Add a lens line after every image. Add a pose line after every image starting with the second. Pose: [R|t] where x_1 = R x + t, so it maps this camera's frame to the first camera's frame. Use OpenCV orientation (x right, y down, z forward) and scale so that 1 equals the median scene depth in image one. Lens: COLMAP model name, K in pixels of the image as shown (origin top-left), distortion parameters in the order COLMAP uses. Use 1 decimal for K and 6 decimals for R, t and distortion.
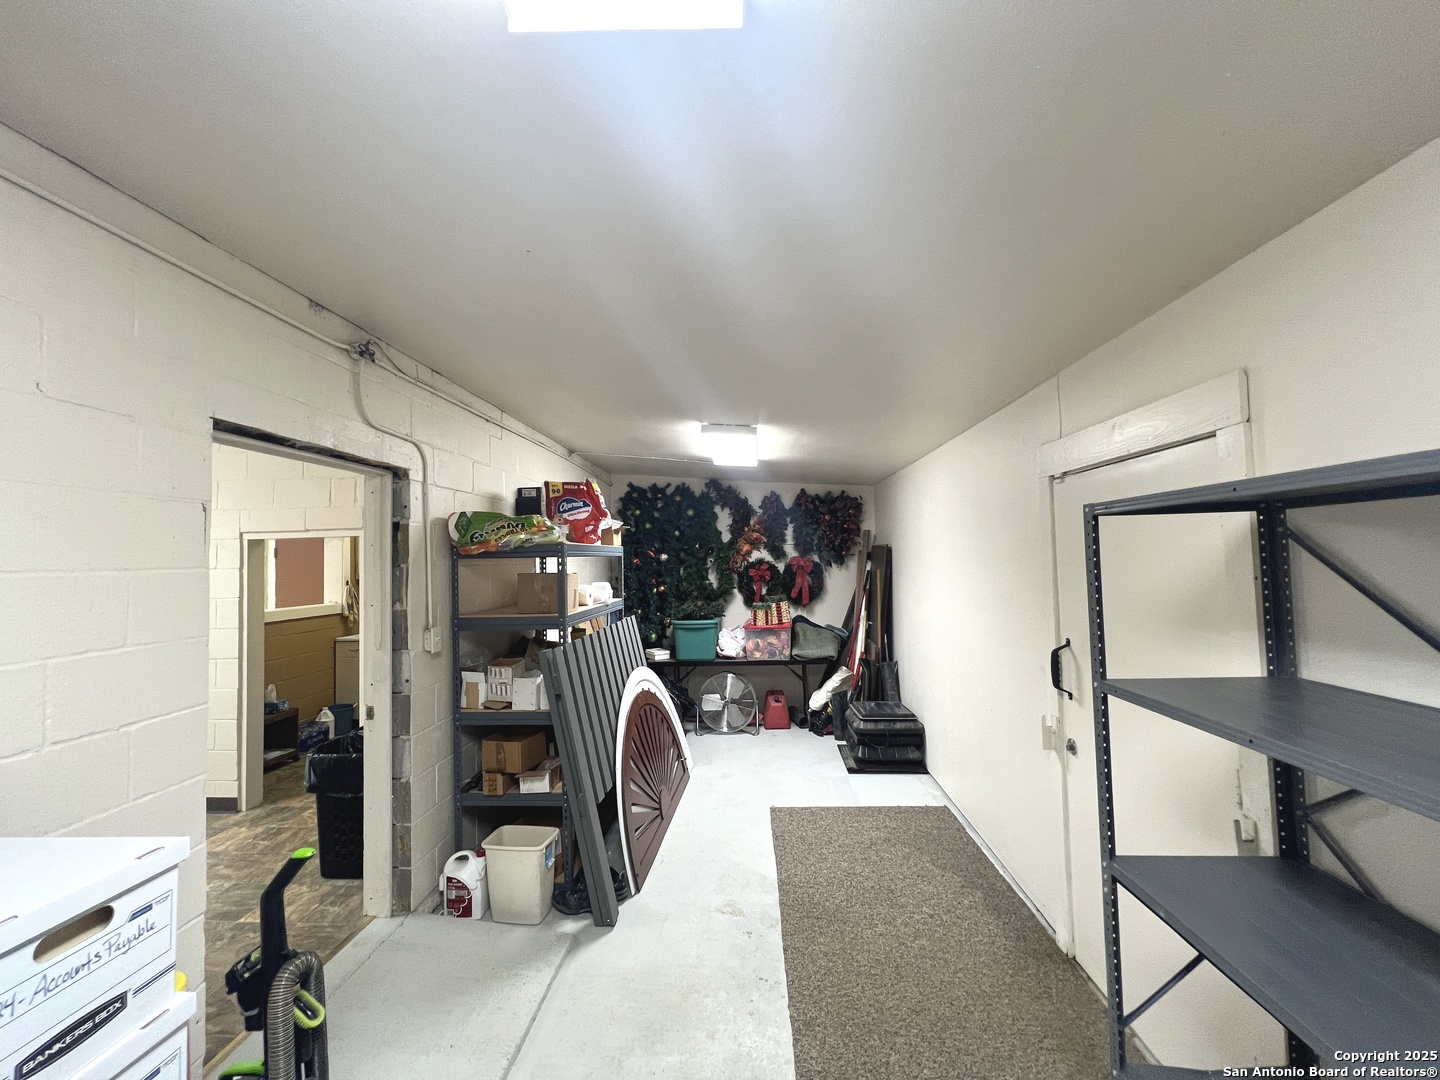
lens RADIAL K [[582.3, 0, 722.8], [0, 582.3, 535.1], [0, 0, 1]] dist [0.001440, -0.000117]
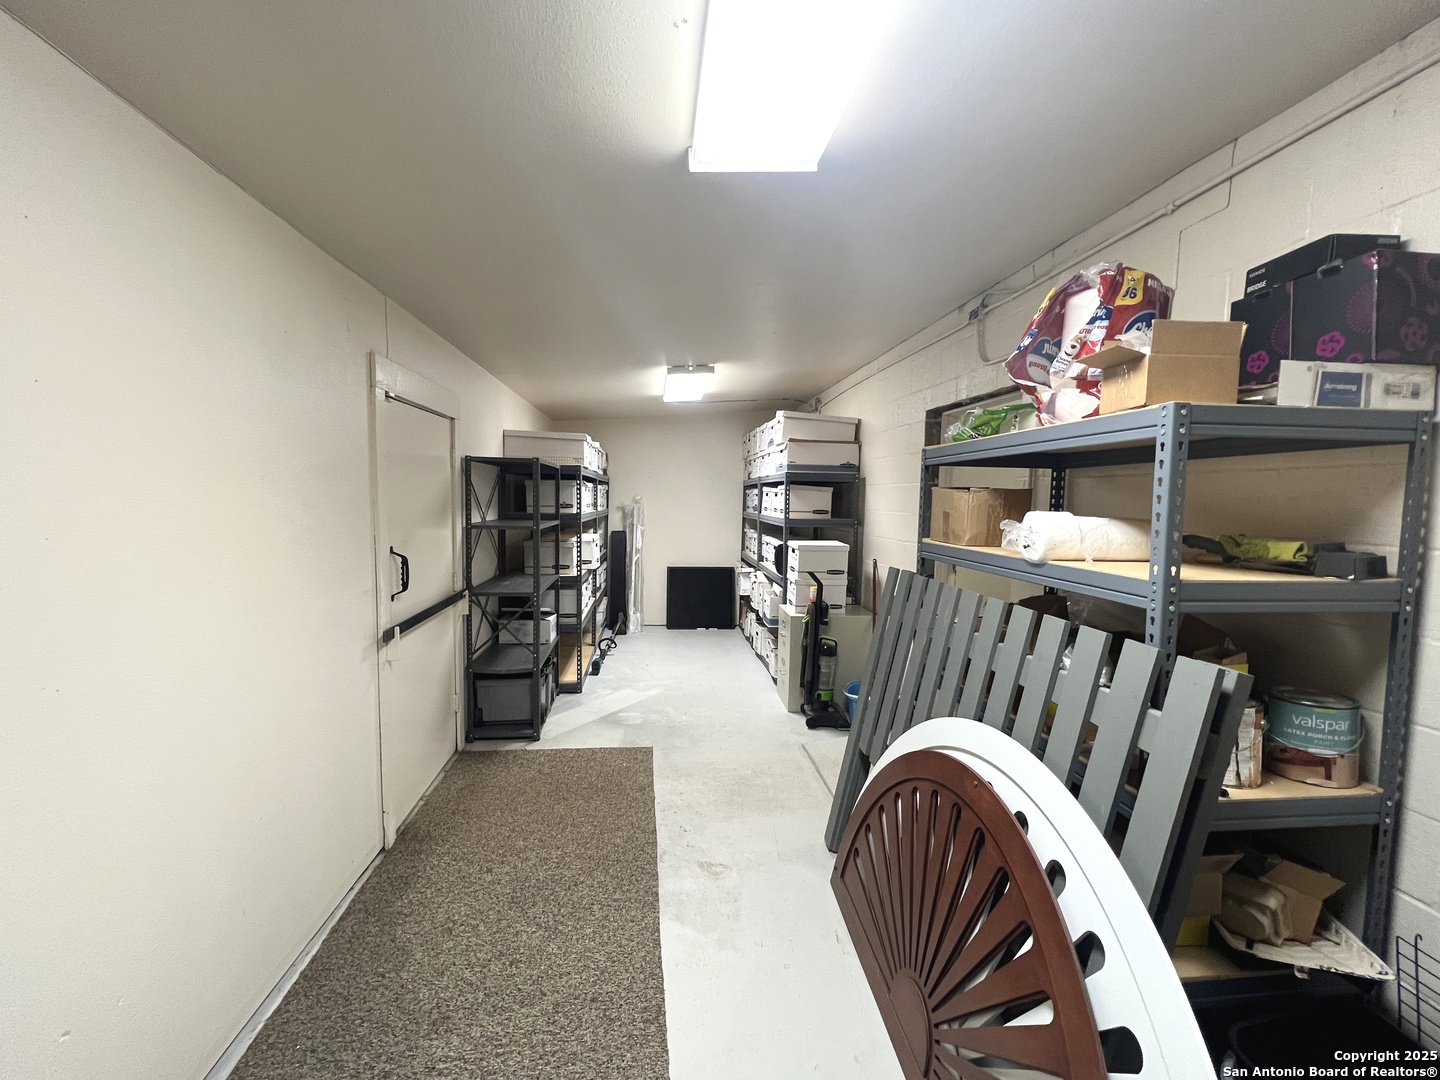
lens RADIAL K [[582.3, 0, 717.6], [0, 582.3, 535.2], [0, 0, 1]] dist [0.001440, -0.000117]
pose [[-0.984174, 0.017722, -0.176317, 0.150014], [0.012016, 0.999371, 0.033373, 0.104678], [0.176798, 0.030726, -0.983767, 1.804565]]
